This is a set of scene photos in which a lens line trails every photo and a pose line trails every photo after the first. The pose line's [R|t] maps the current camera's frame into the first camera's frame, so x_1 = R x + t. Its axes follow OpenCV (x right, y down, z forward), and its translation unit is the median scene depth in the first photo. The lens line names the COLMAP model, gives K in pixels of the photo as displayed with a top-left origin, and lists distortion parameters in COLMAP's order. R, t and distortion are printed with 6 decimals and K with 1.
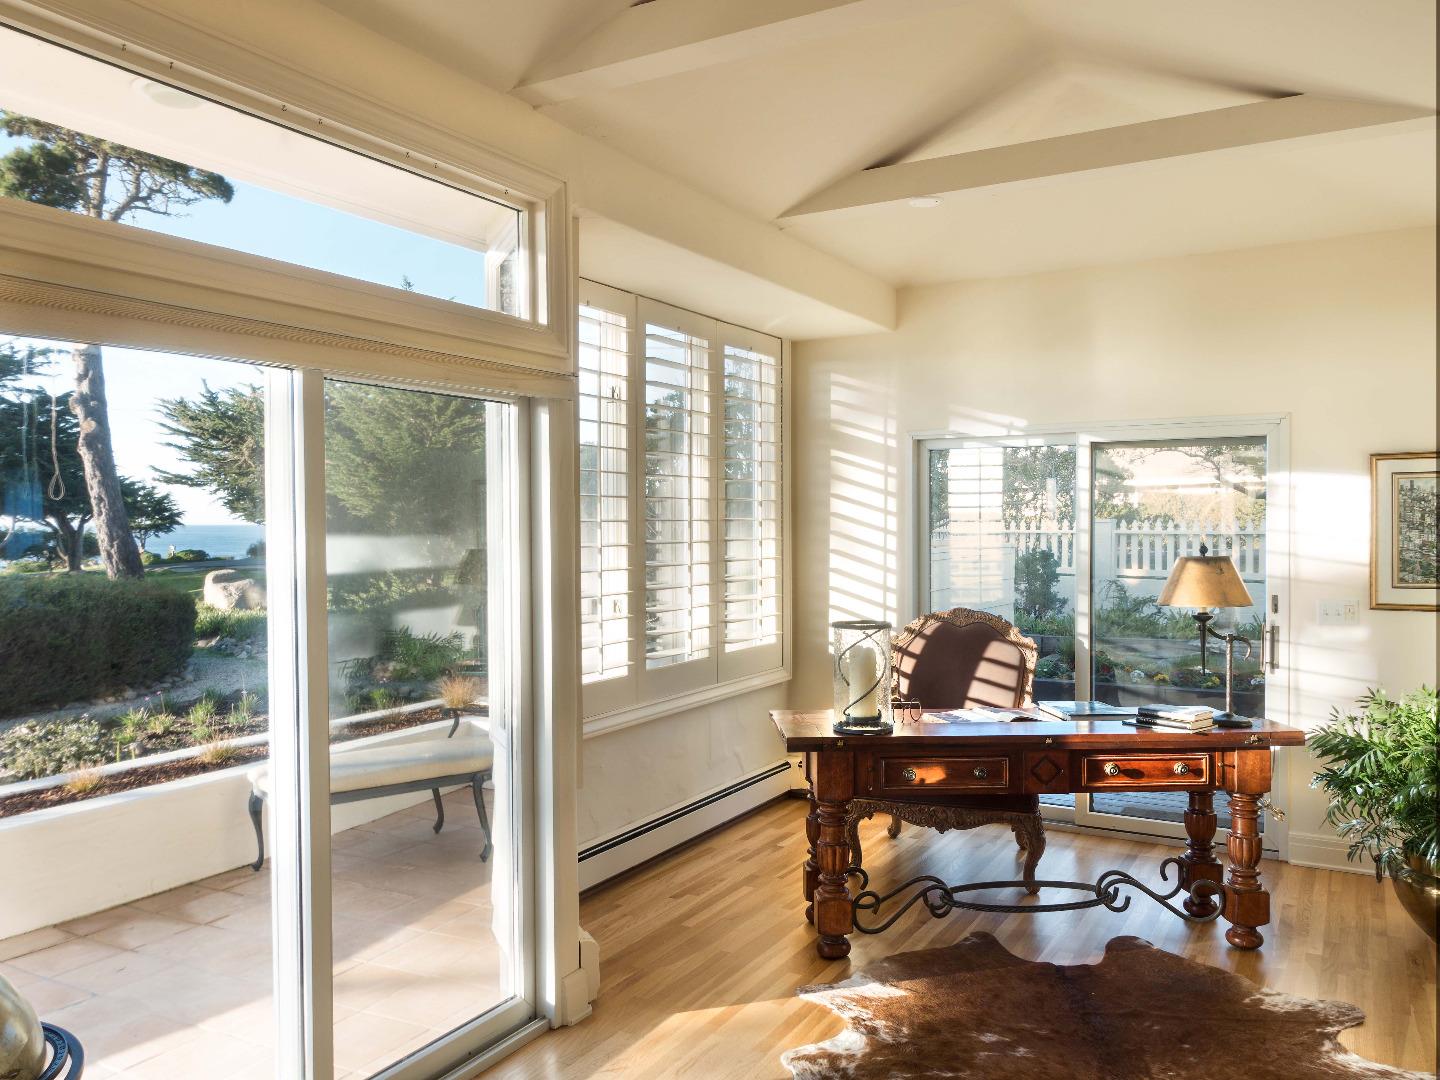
lens RADIAL K [[1126.5, 0, 720.0], [0, 1126.5, 540.0], [0, 0, 1]] dist [-0.004535, -0.006548]
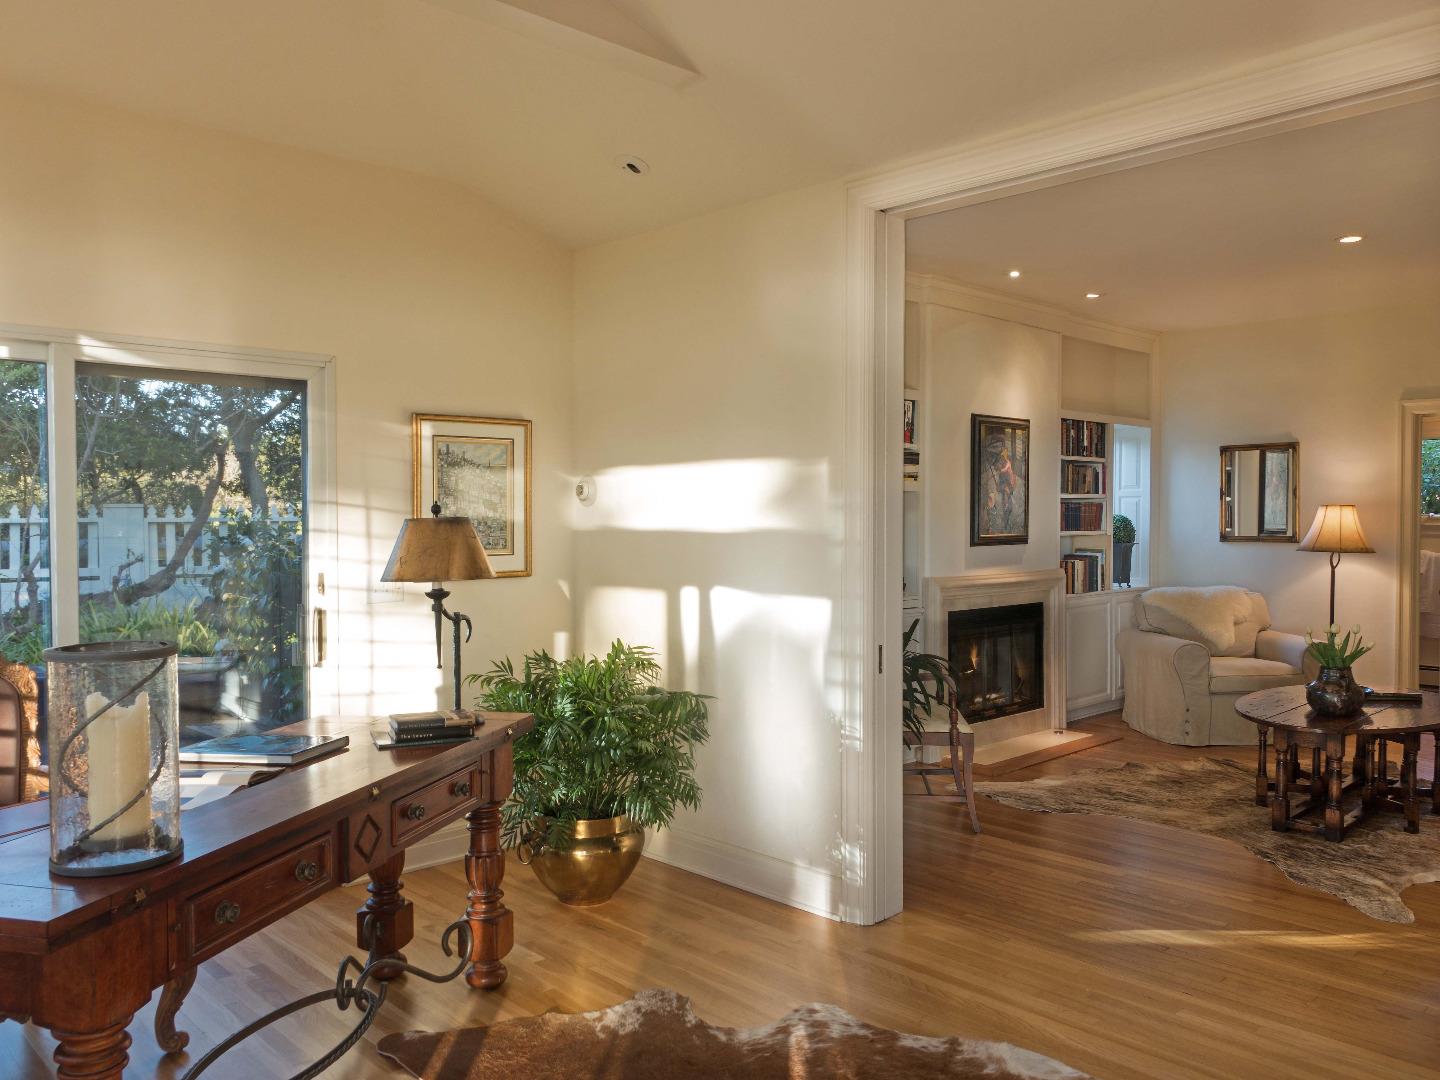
lens RADIAL K [[1126.5, 0, 720.0], [0, 1126.5, 540.0], [0, 0, 1]] dist [-0.004535, -0.006548]
pose [[0.280856, -0.018661, 0.959568, -0.288167], [0.020218, 0.999704, 0.013524, 0.024271], [-0.959537, 0.015602, 0.281150, 0.612308]]
